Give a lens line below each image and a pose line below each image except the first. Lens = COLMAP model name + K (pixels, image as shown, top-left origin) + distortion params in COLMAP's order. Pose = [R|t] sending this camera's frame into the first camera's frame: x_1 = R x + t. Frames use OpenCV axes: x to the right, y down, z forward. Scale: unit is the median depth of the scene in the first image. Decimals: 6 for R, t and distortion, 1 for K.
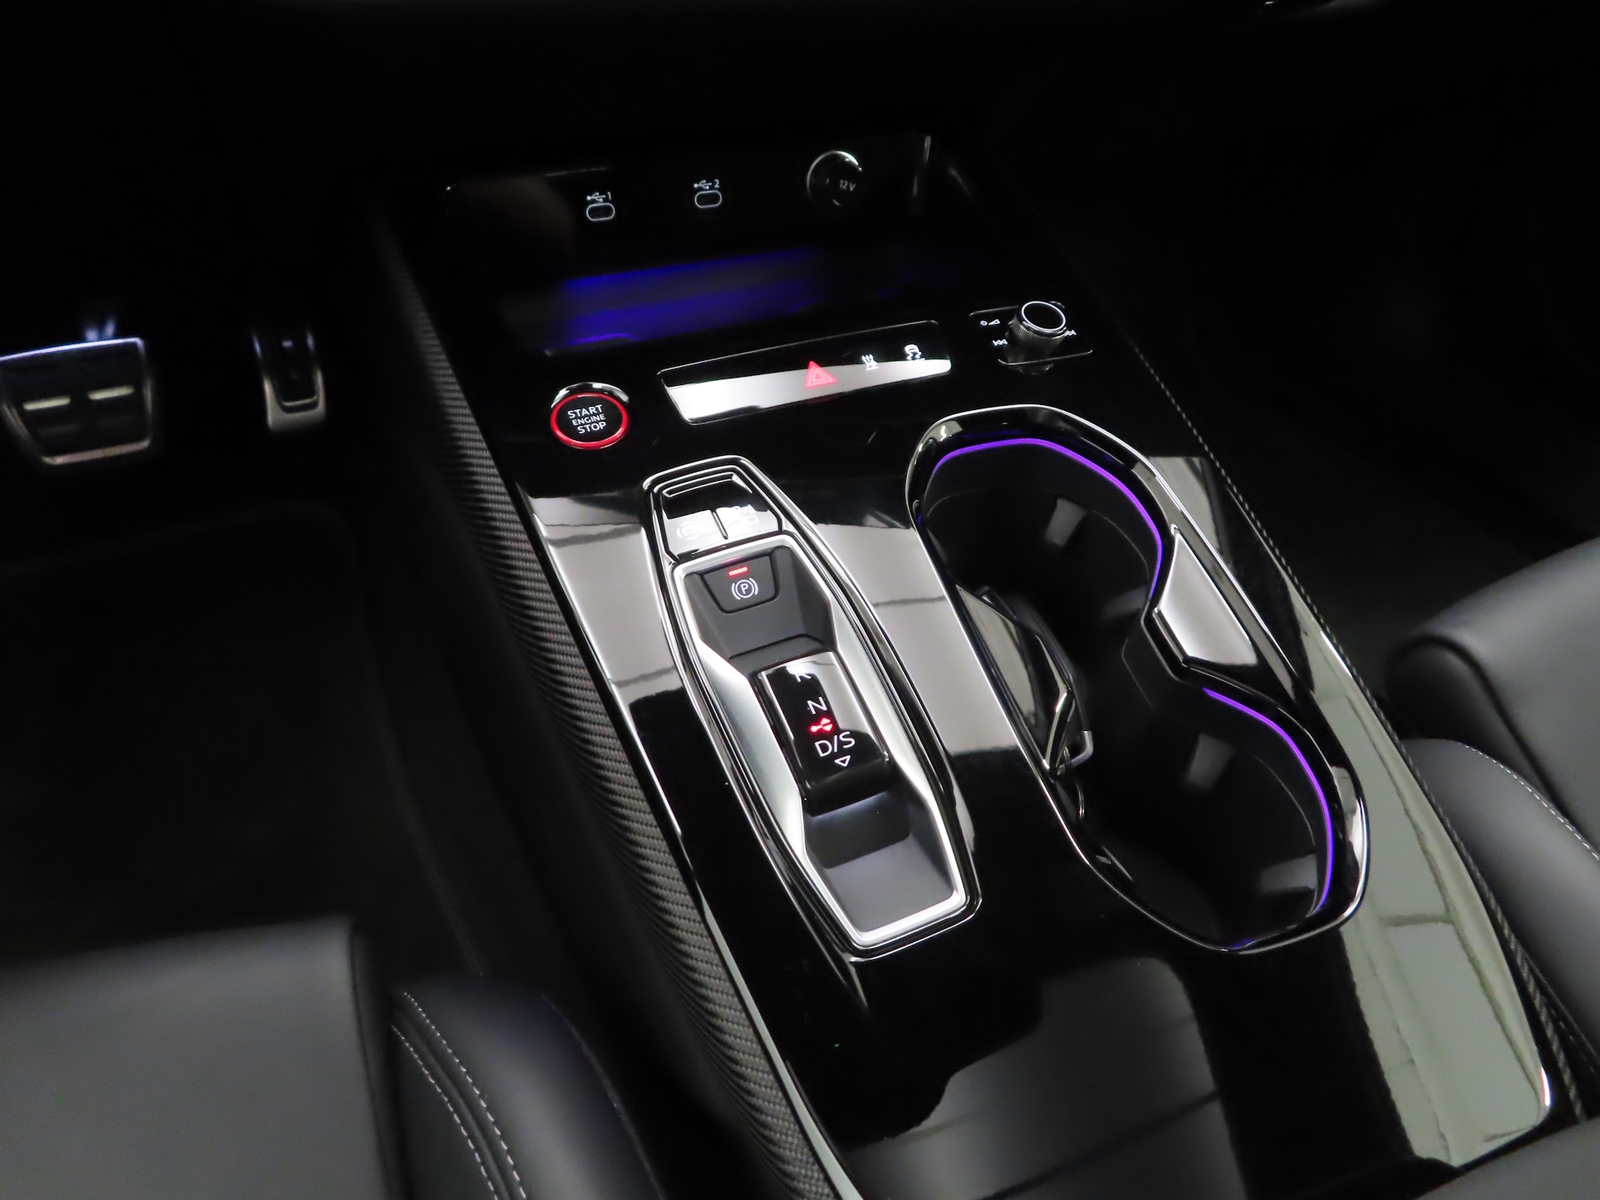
lens RADIAL K [[1154.6, 0, 800.0], [0, 1154.6, 600.0], [0, 0, 1]] dist [-0.007304, 0.007775]
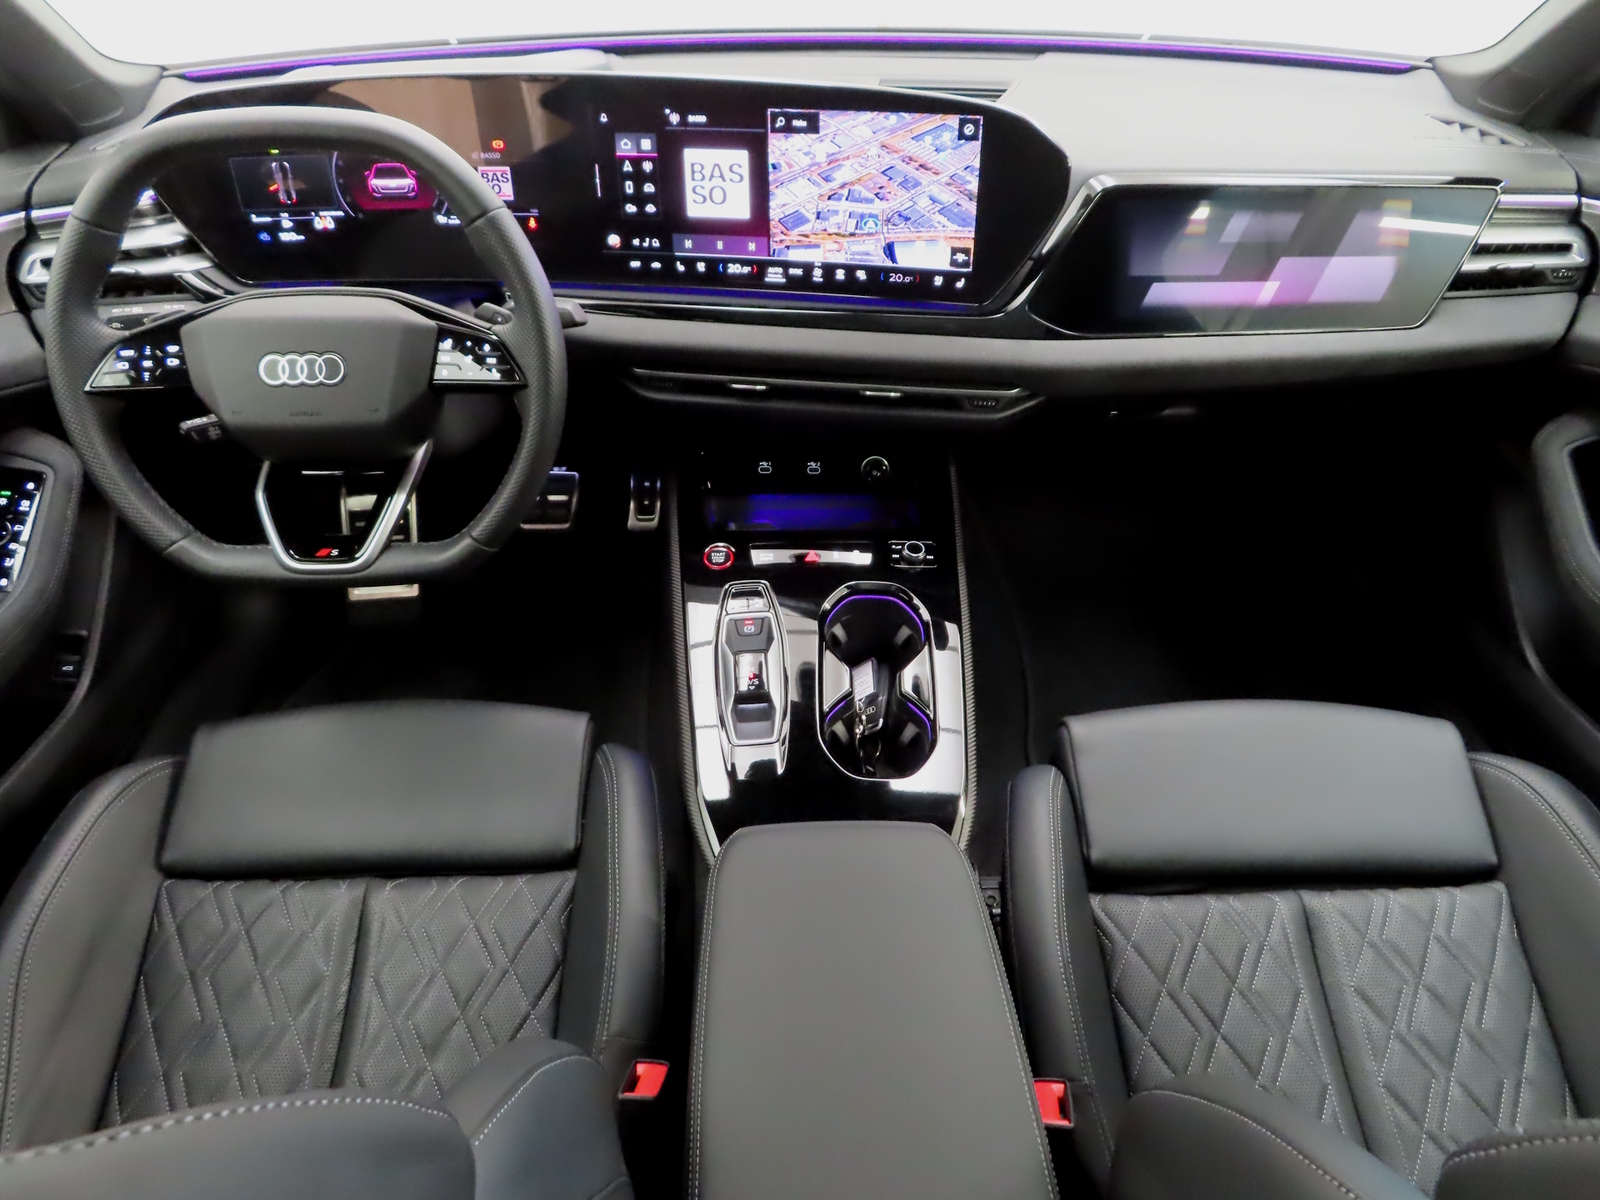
lens RADIAL K [[1154.6, 0, 800.0], [0, 1154.6, 600.0], [0, 0, 1]] dist [-0.007304, 0.007775]
pose [[0.936210, 0.187393, -0.297313, 0.726984], [-0.219230, 0.972605, -0.077313, 0.091344], [0.274680, 0.137561, 0.951645, -1.317099]]
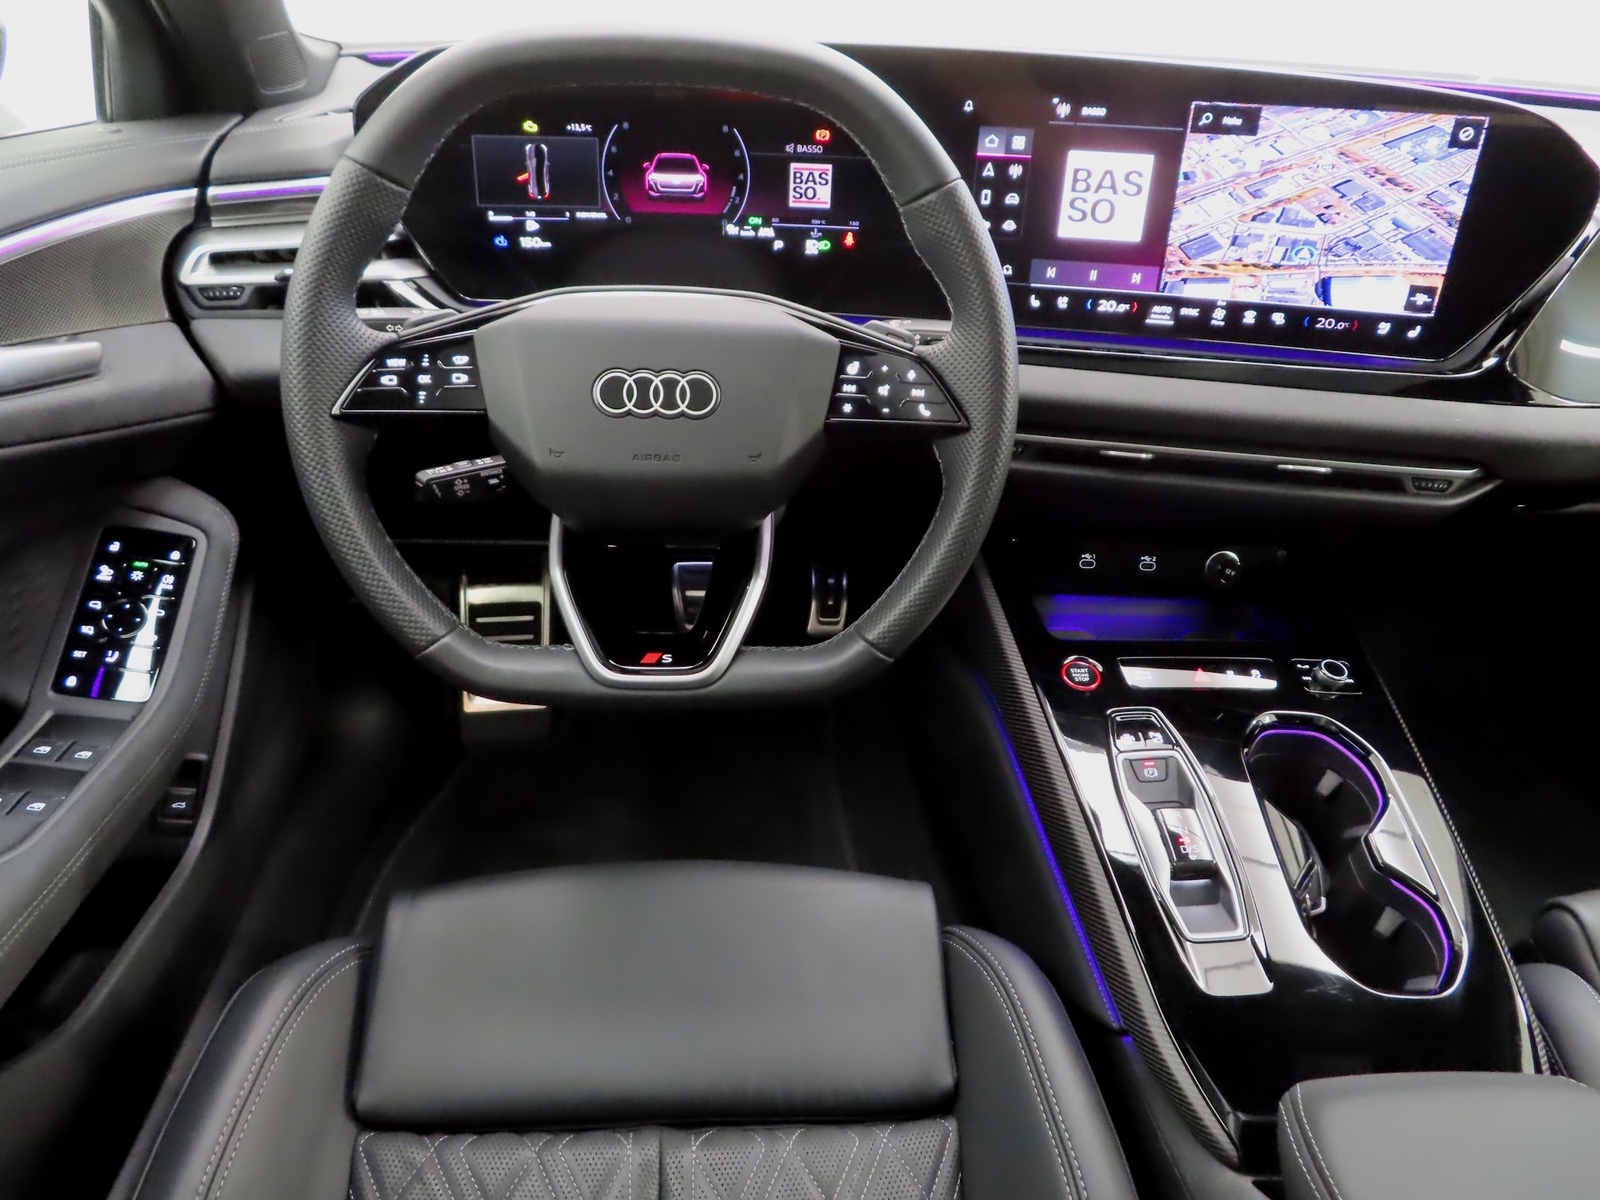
lens RADIAL K [[1154.6, 0, 800.0], [0, 1154.6, 600.0], [0, 0, 1]] dist [-0.007304, 0.007775]
pose [[0.947041, 0.183684, -0.263389, -0.130101], [-0.235280, 0.955138, -0.179874, 0.178031], [0.218533, 0.232319, 0.947772, -0.947150]]
